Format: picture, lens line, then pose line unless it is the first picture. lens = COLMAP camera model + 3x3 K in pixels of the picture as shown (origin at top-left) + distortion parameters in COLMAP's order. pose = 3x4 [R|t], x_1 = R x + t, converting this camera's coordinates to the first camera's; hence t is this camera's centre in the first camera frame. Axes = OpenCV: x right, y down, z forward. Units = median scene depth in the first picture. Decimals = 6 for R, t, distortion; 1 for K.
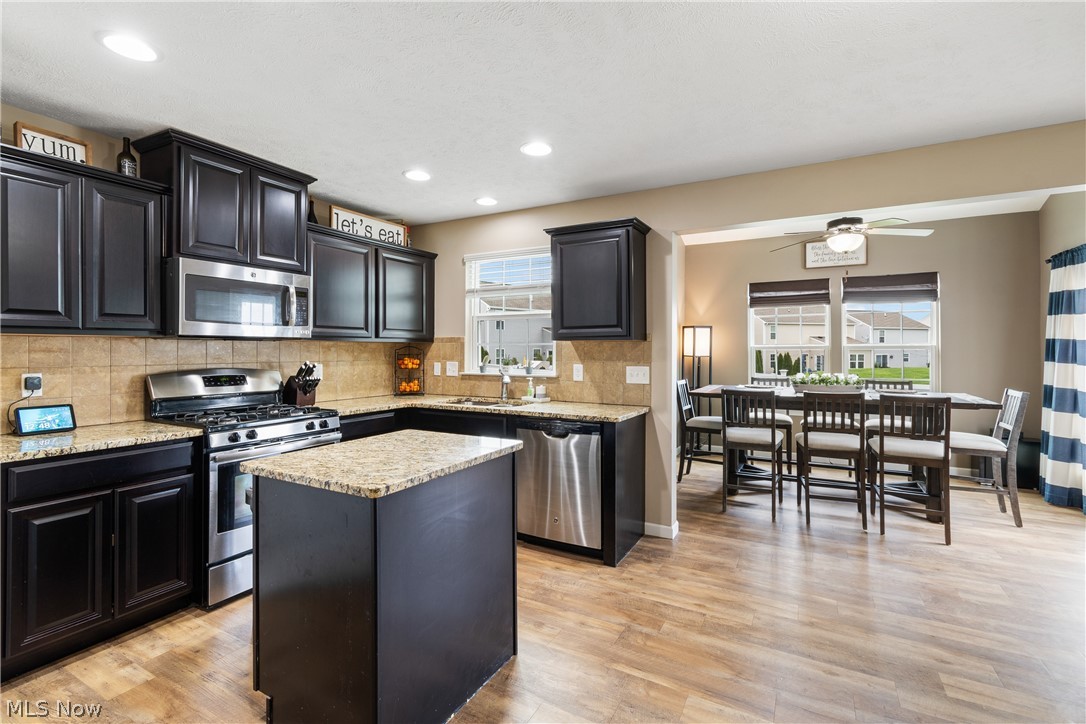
lens RADIAL K [[486.8, 0, 550.4], [0, 486.8, 348.0], [0, 0, 1]] dist [-0.000263, 0.000145]
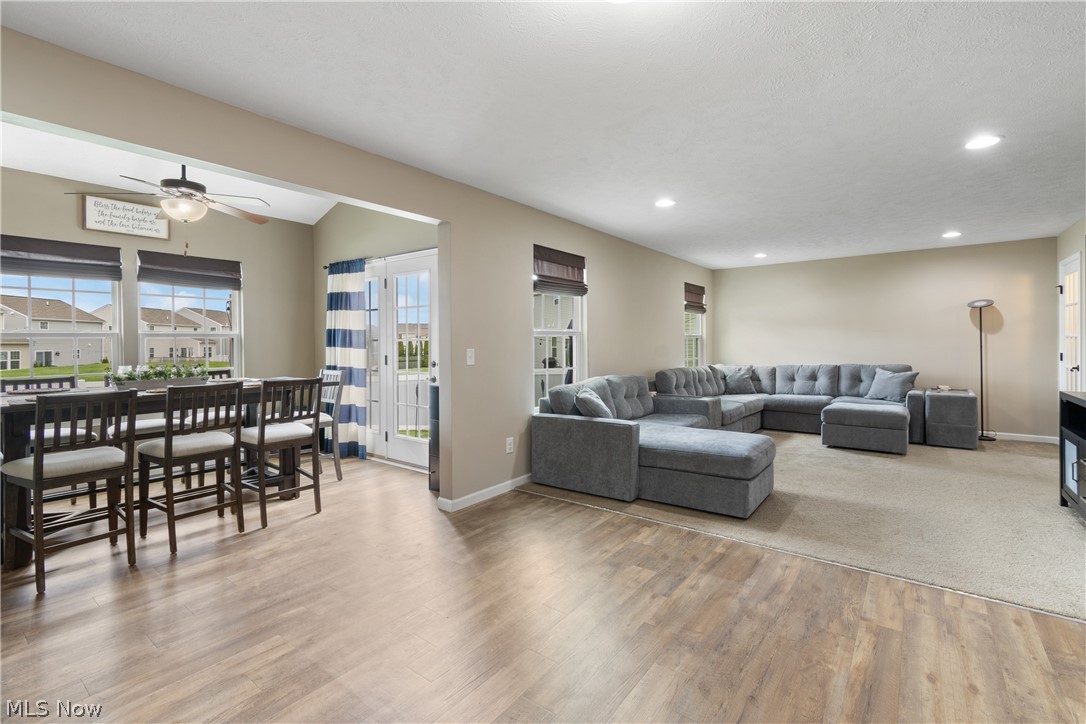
lens RADIAL K [[486.8, 0, 550.4], [0, 486.8, 348.0], [0, 0, 1]] dist [-0.000263, 0.000145]
pose [[0.152392, -0.013585, 0.988227, -0.154645], [0.004577, 0.999905, 0.013039, 0.018381], [-0.988309, 0.002536, 0.152440, 0.266829]]
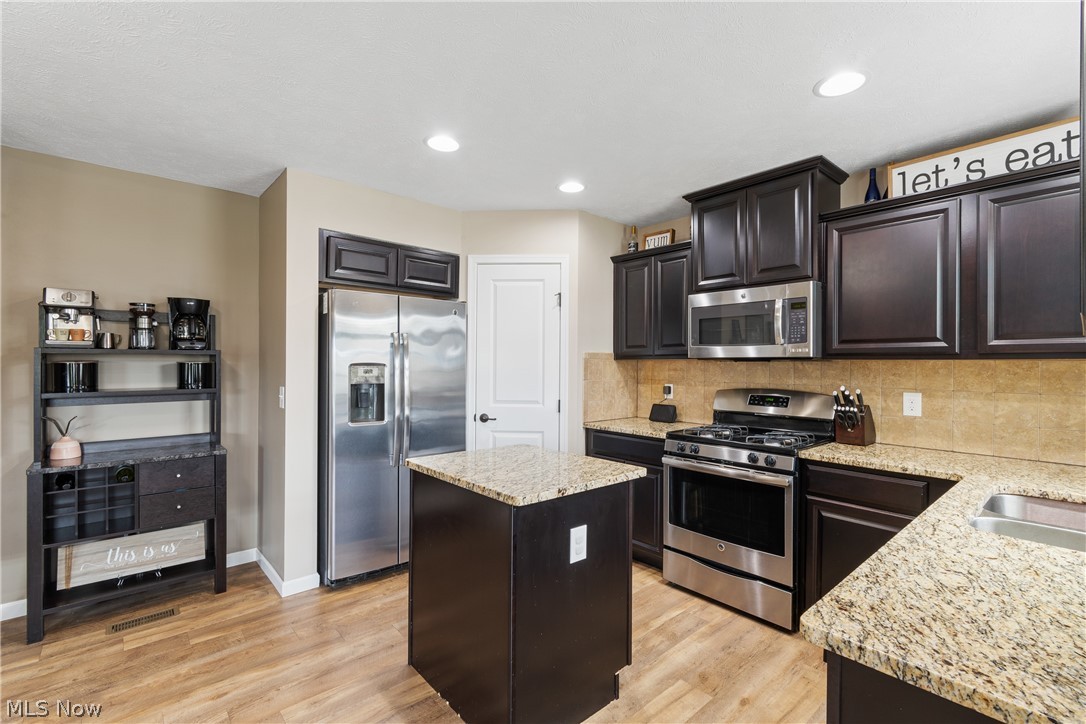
lens RADIAL K [[482.4, 0, 549.3], [0, 482.4, 363.2], [0, 0, 1]] dist [0.001143, 0.000097]
pose [[-0.339614, -0.005589, -0.940548, 0.340873], [-0.003804, 0.999982, -0.004569, -0.004377], [0.940557, 0.002027, -0.339630, 0.717300]]
